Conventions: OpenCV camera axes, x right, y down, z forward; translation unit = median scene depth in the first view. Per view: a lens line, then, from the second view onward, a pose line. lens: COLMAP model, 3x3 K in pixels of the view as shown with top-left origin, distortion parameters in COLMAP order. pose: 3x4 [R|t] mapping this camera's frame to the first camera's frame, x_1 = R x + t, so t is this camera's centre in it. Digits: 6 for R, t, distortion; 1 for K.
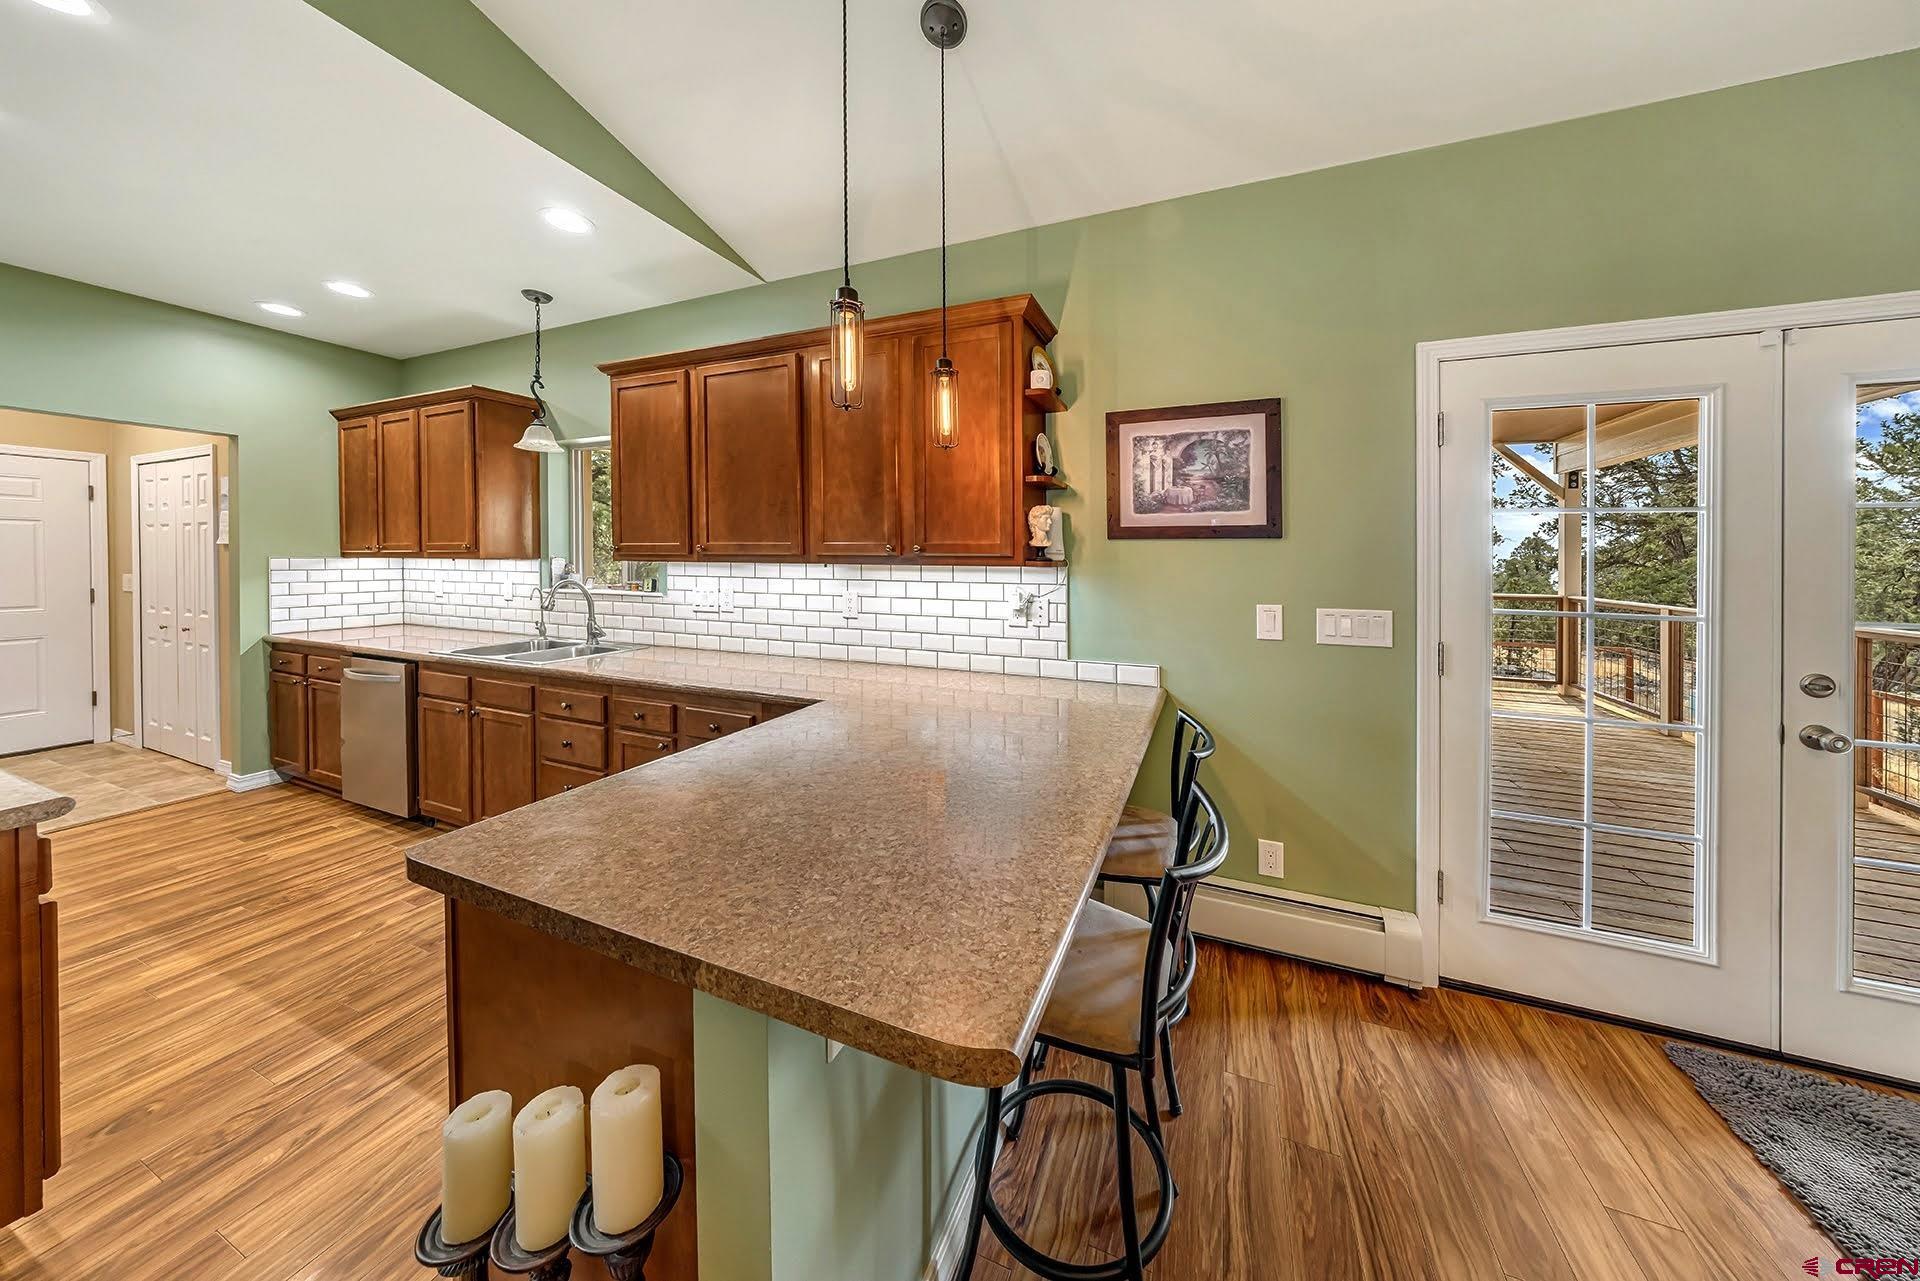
lens RADIAL K [[570.7, 0, 992.1], [0, 570.7, 570.6], [0, 0, 1]] dist [-0.000079, 0.000021]
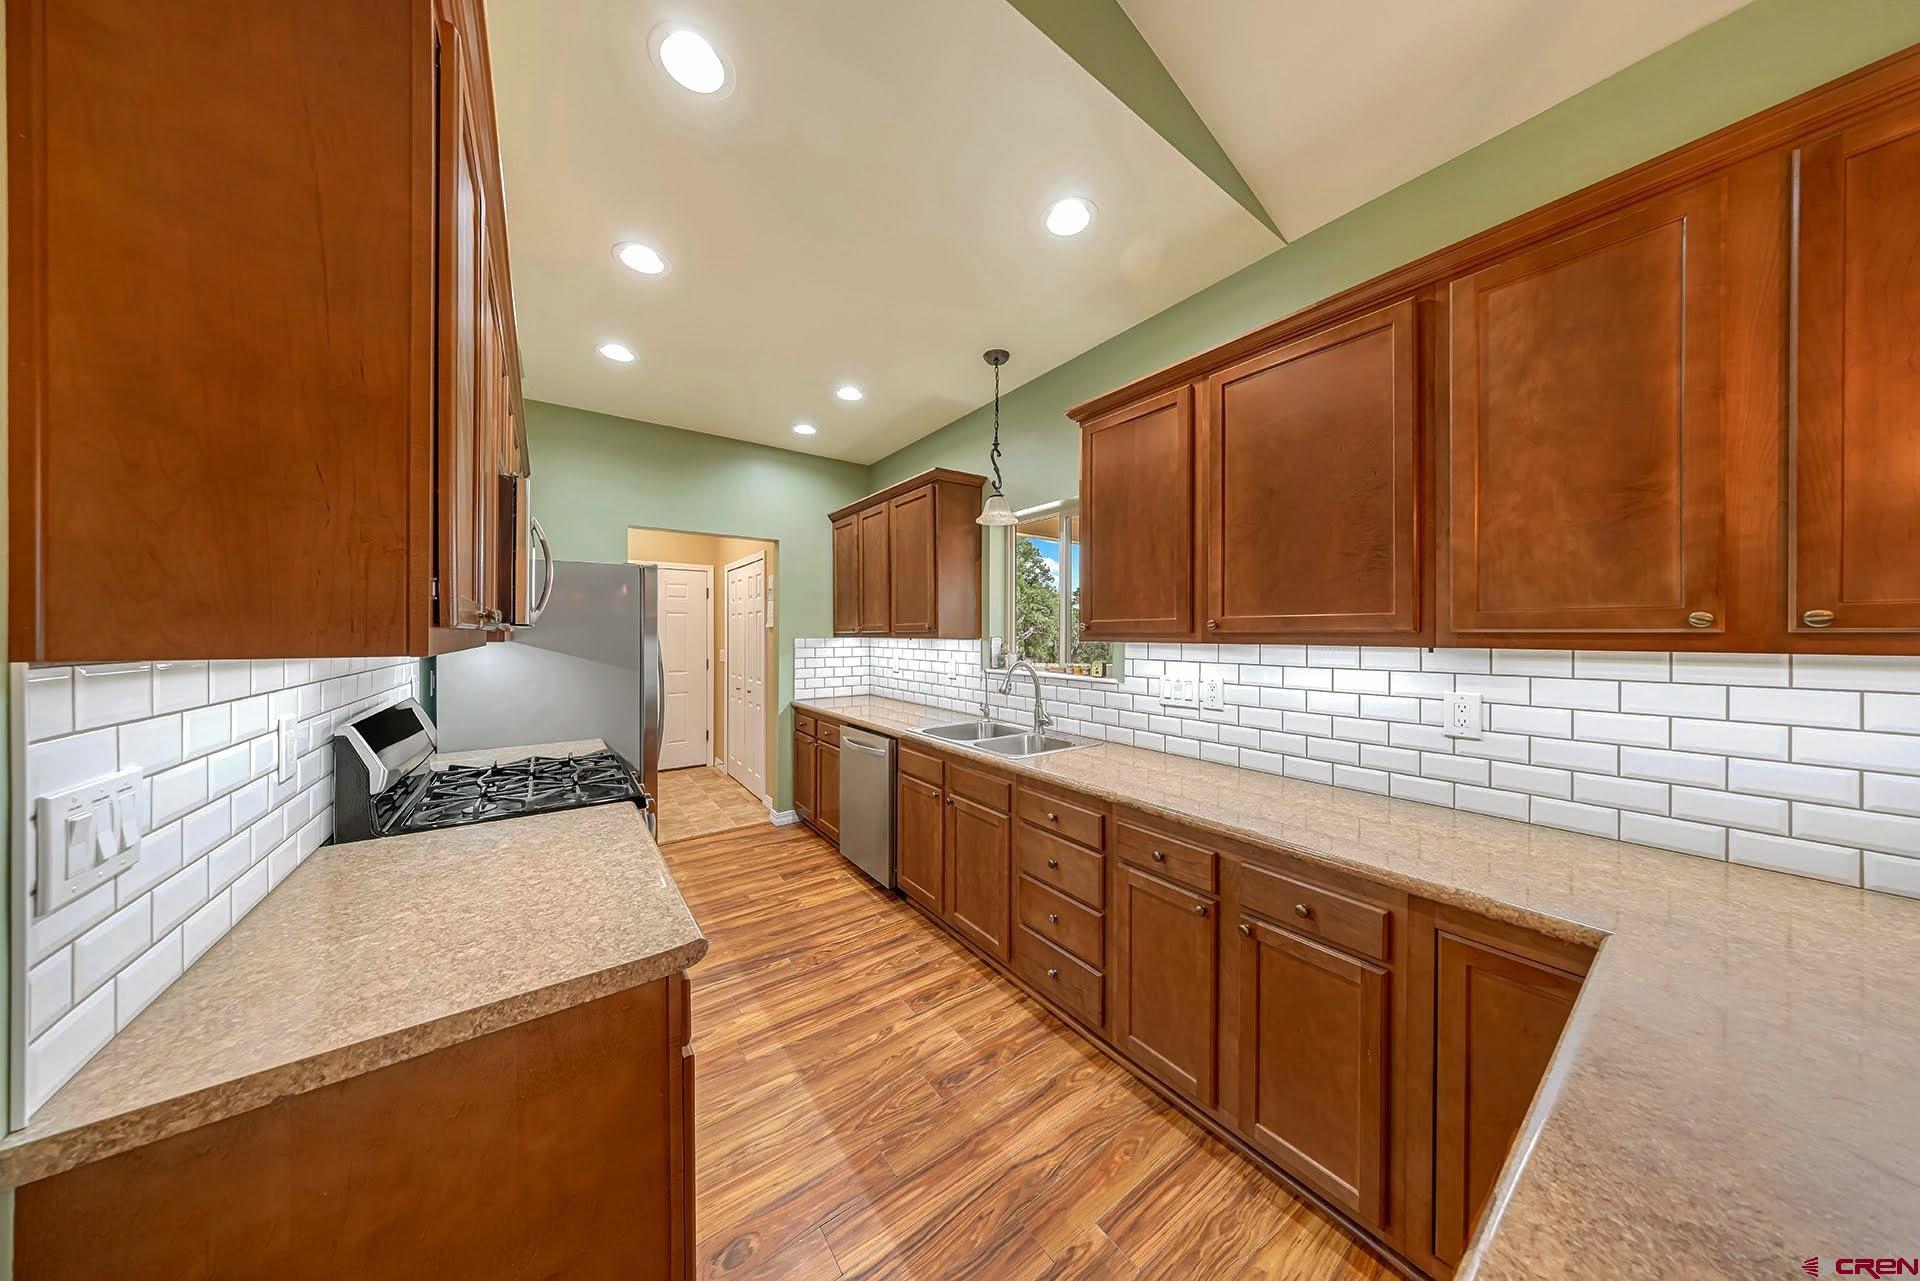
lens RADIAL K [[570.7, 0, 972.1], [0, 570.7, 639.0], [0, 0, 1]] dist [-0.000079, 0.000021]
pose [[0.843356, 0.000063, -0.537355, -0.358504], [-0.009677, 0.999840, -0.015069, -0.005824], [0.537268, 0.017909, 0.843221, 0.212833]]
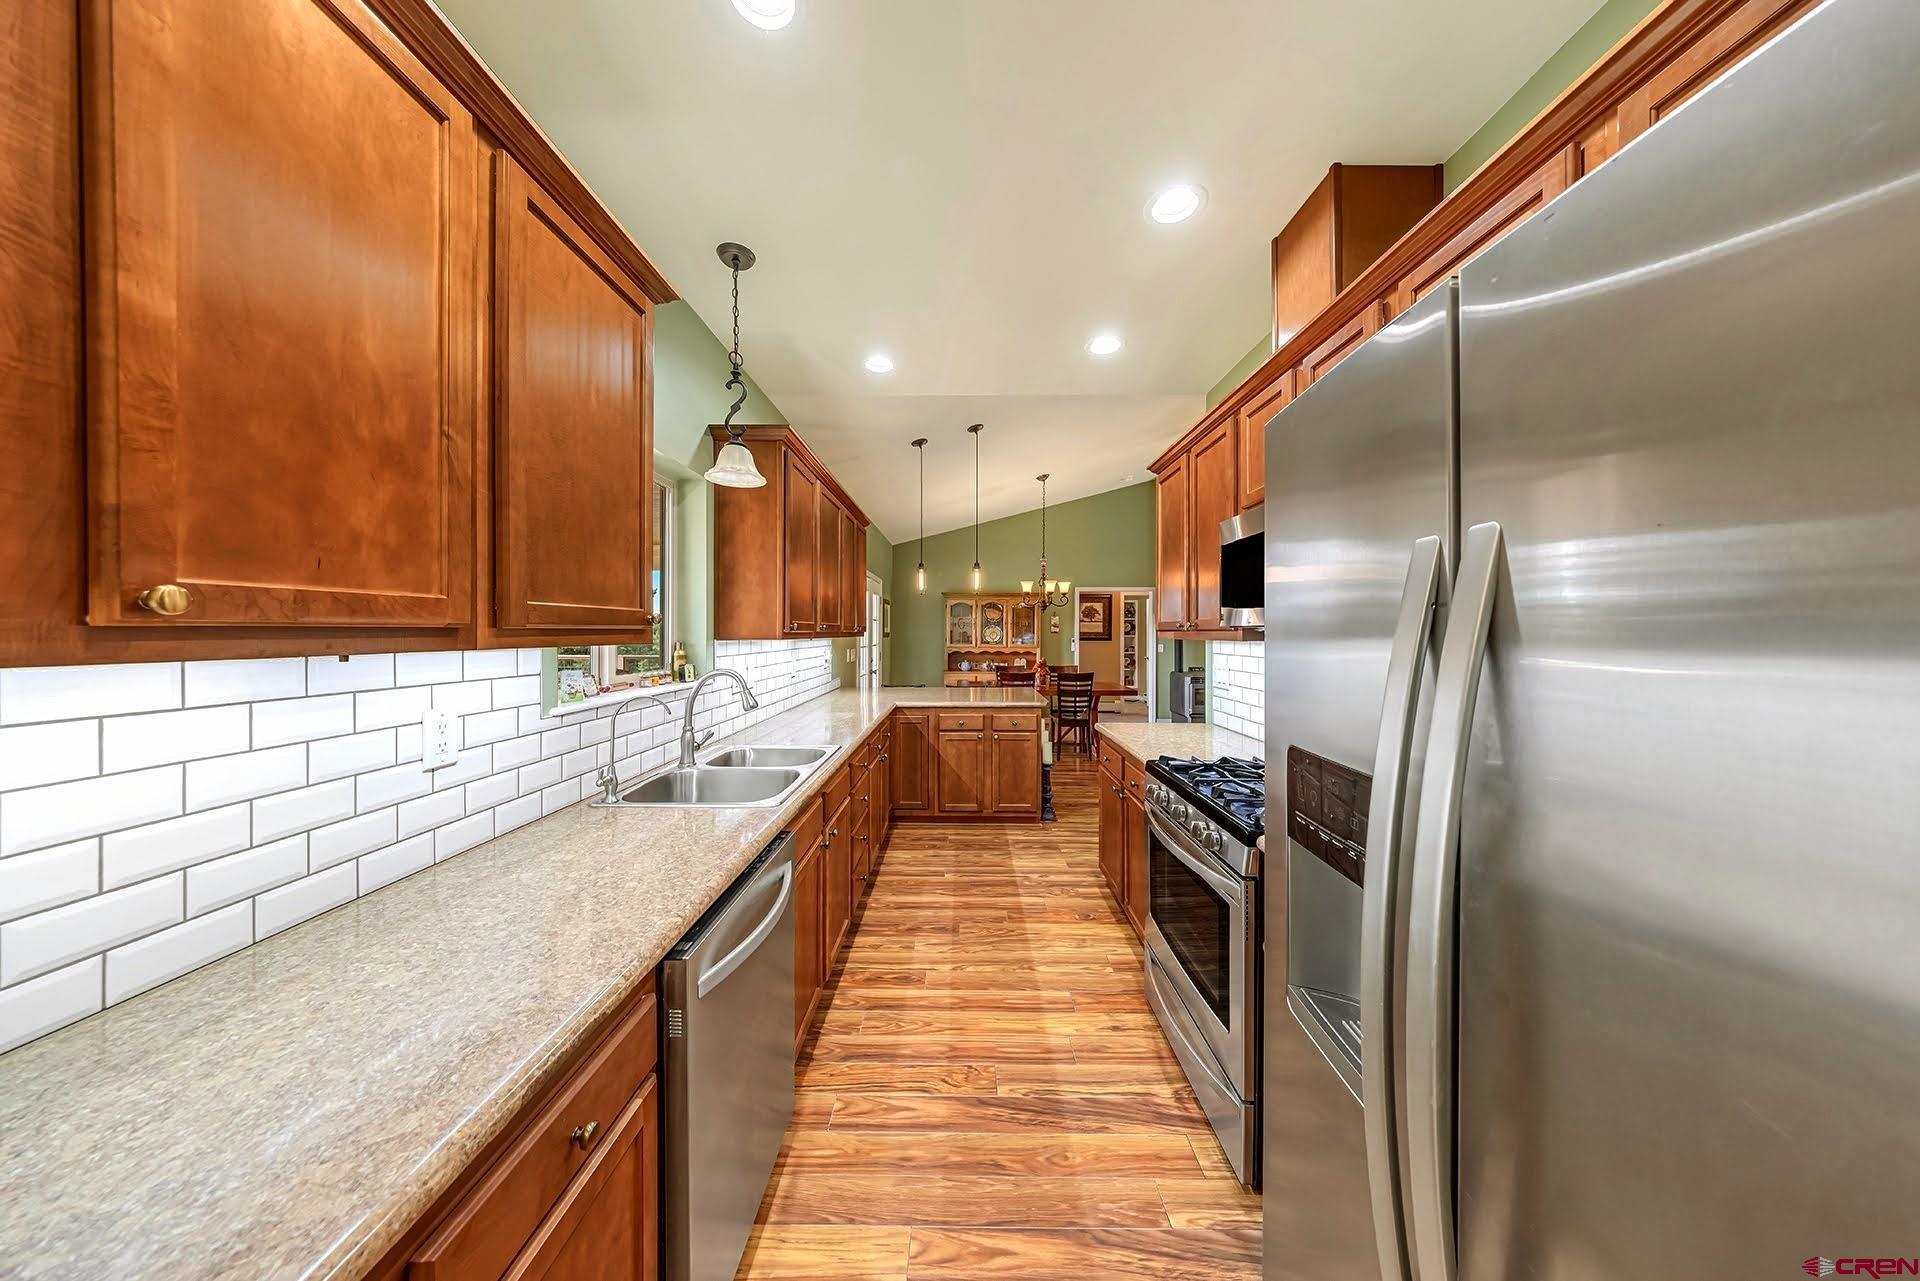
lens RADIAL K [[570.7, 0, 947.0], [0, 570.7, 633.1], [0, 0, 1]] dist [-0.000079, 0.000021]
pose [[-0.329660, -0.005645, 0.944083, -1.657747], [0.018159, 0.999759, 0.012319, -0.033492], [-0.943925, 0.021205, -0.329478, 1.072925]]
